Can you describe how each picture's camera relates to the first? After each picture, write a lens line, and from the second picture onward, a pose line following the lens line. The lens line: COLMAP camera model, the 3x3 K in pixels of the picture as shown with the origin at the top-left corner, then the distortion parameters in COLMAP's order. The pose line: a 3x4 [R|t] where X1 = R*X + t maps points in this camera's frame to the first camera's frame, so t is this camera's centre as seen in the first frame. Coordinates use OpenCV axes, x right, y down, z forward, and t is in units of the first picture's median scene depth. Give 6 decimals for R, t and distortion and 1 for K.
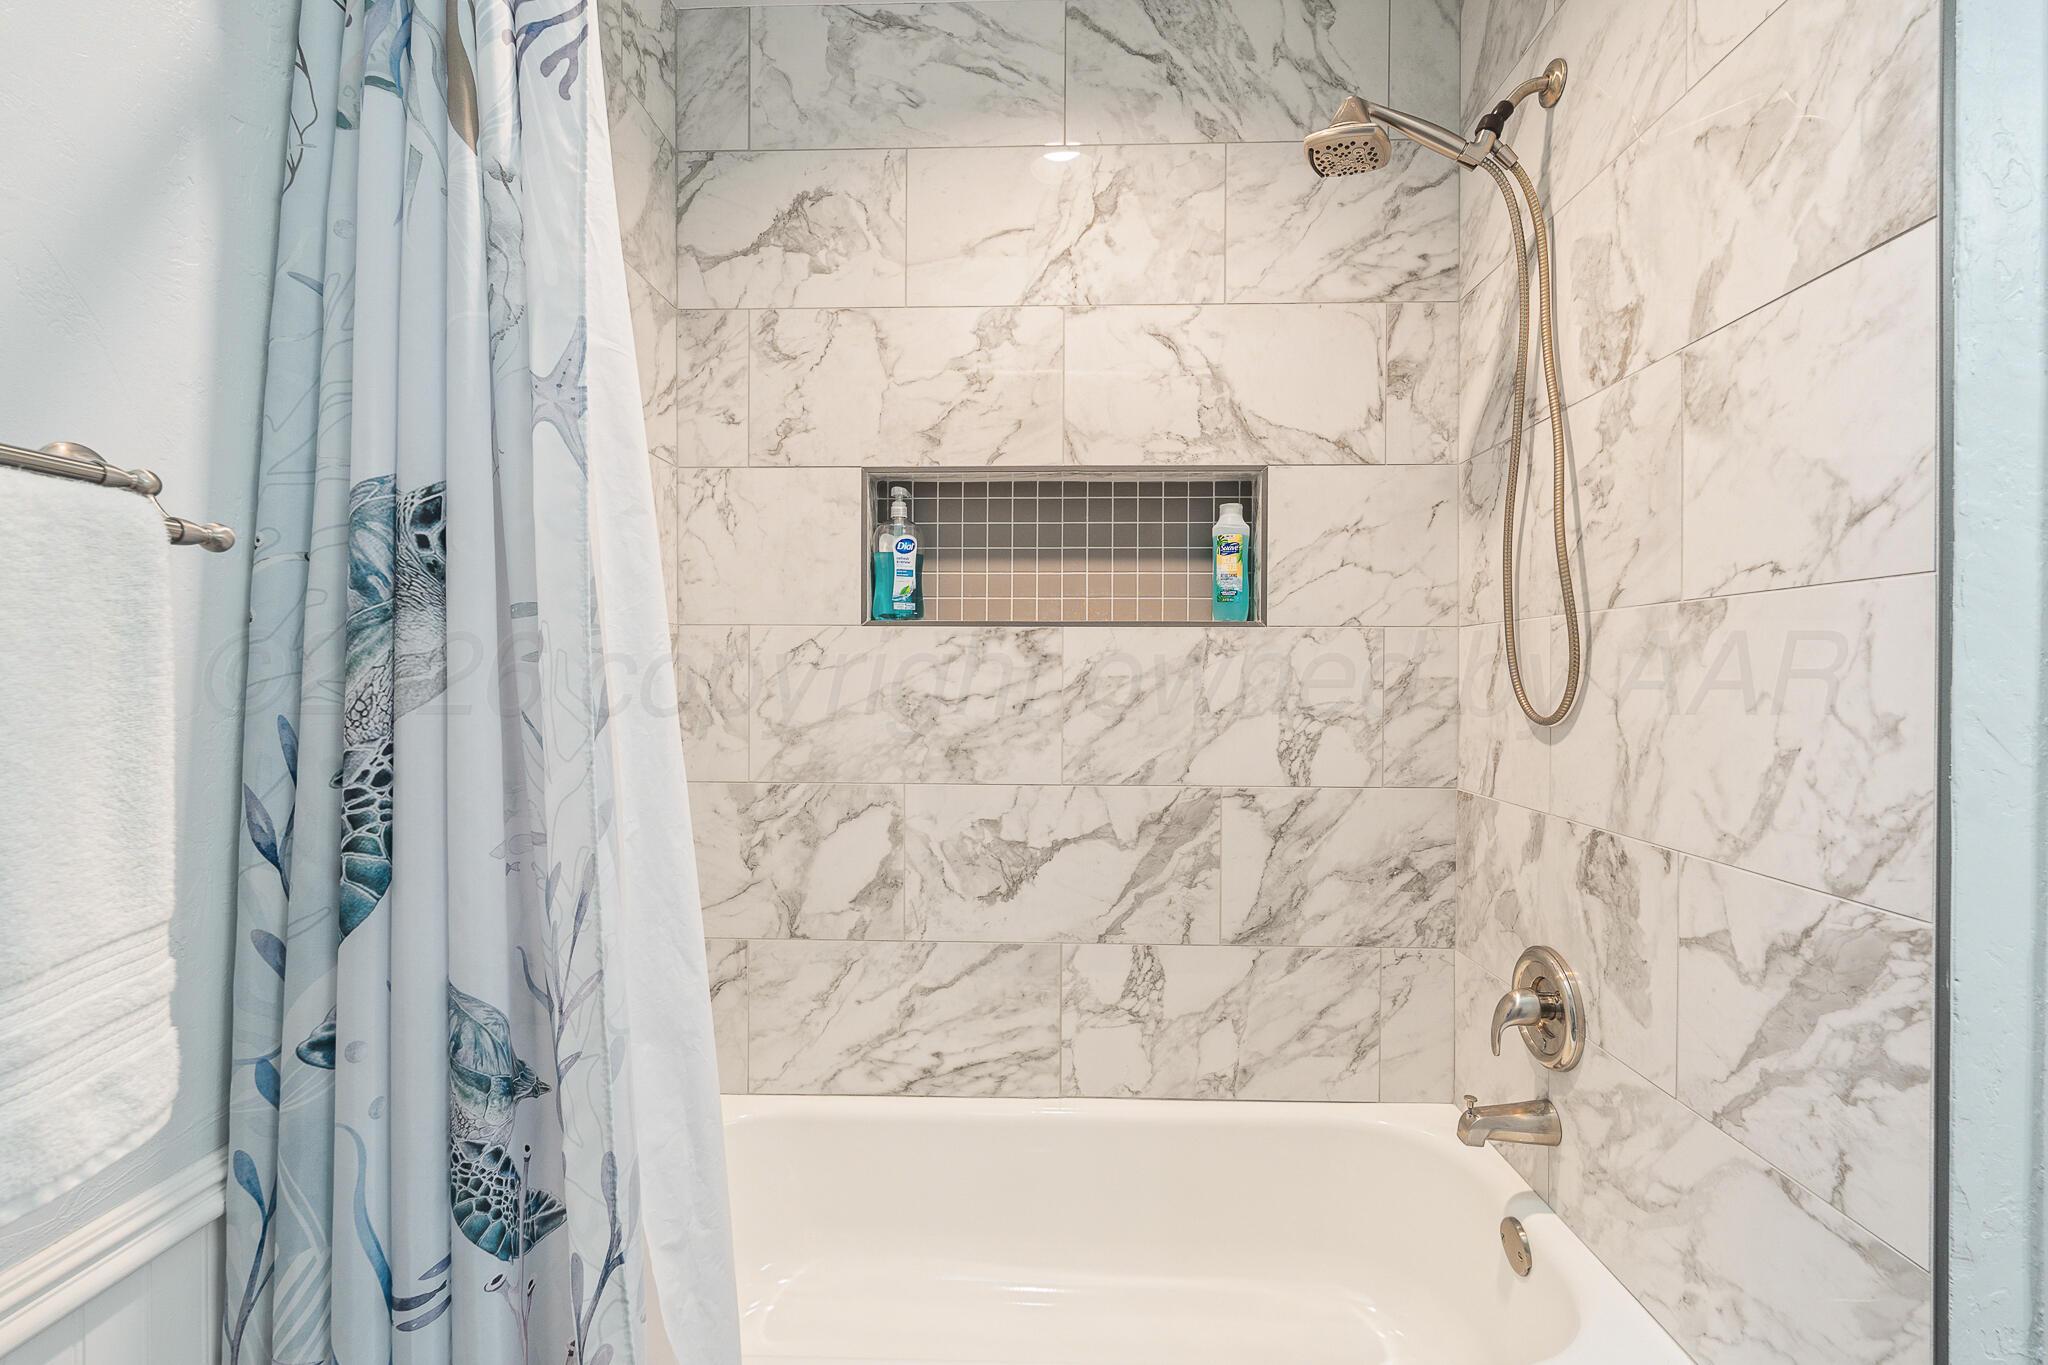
lens RADIAL K [[898.9, 0, 1016.6], [0, 898.9, 677.2], [0, 0, 1]] dist [-0.002809, -0.000472]
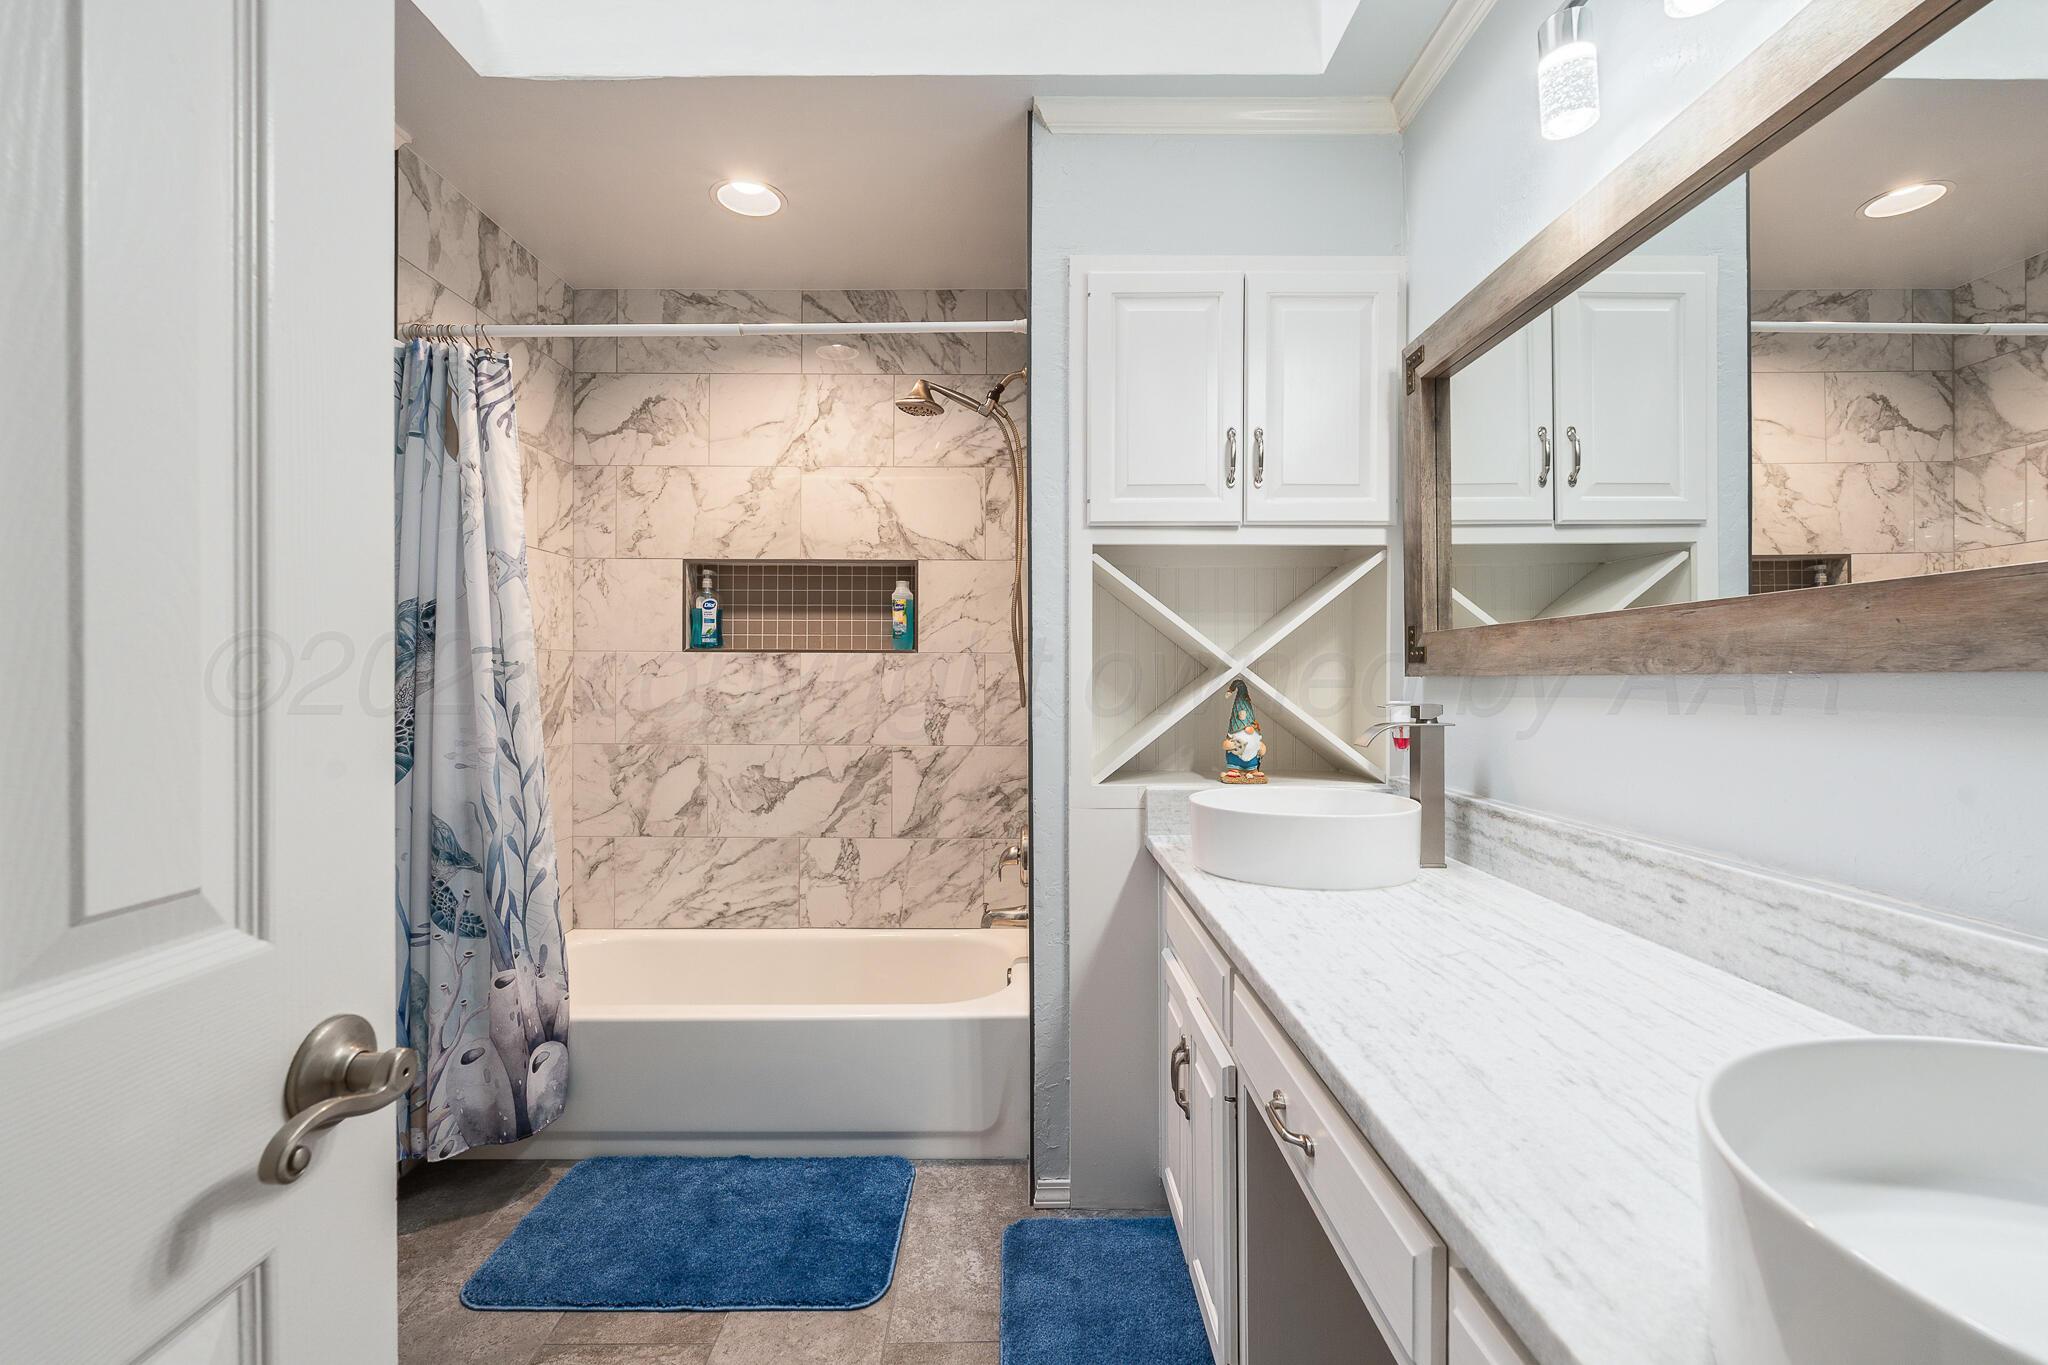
lens RADIAL K [[898.9, 0, 1030.3], [0, 898.9, 680.4], [0, 0, 1]] dist [-0.002809, -0.000472]
pose [[0.999411, 0.001411, 0.034279, 0.431080], [-0.001099, 0.999958, -0.009115, 0.012066], [-0.034290, 0.009072, 0.999371, -0.729502]]
